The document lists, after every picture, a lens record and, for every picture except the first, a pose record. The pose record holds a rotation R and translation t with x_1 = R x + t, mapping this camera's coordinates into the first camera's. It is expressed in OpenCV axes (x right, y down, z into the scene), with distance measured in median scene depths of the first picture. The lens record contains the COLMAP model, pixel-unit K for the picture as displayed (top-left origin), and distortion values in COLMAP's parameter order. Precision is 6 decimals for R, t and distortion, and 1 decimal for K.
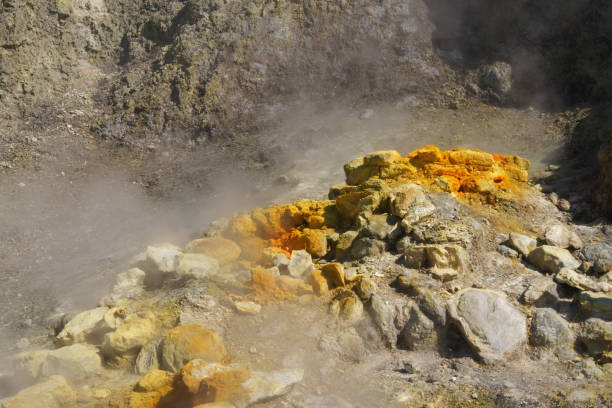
lens RADIAL K [[922.8, 0, 268.2], [0, 922.8, 187.6], [0, 0, 1]] dist [-0.035385, 0.000000]
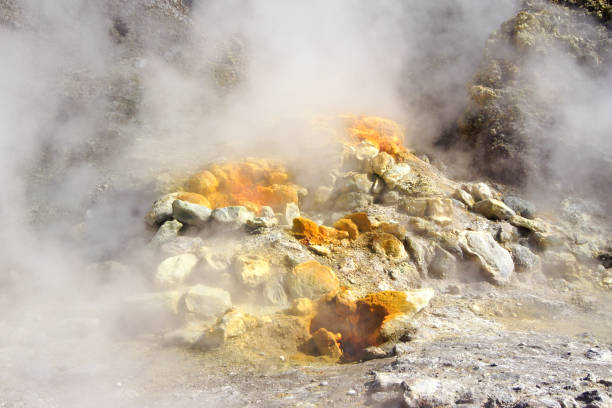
lens RADIAL K [[1281.4, 0, 279.2], [0, 1281.4, 139.4], [0, 0, 1]] dist [0.051182, 0.000000]
pose [[0.850808, 0.019328, 0.525121, -0.928990], [-0.025751, 0.999656, 0.004929, -0.021404], [-0.524845, -0.017716, 0.851013, -0.391804]]
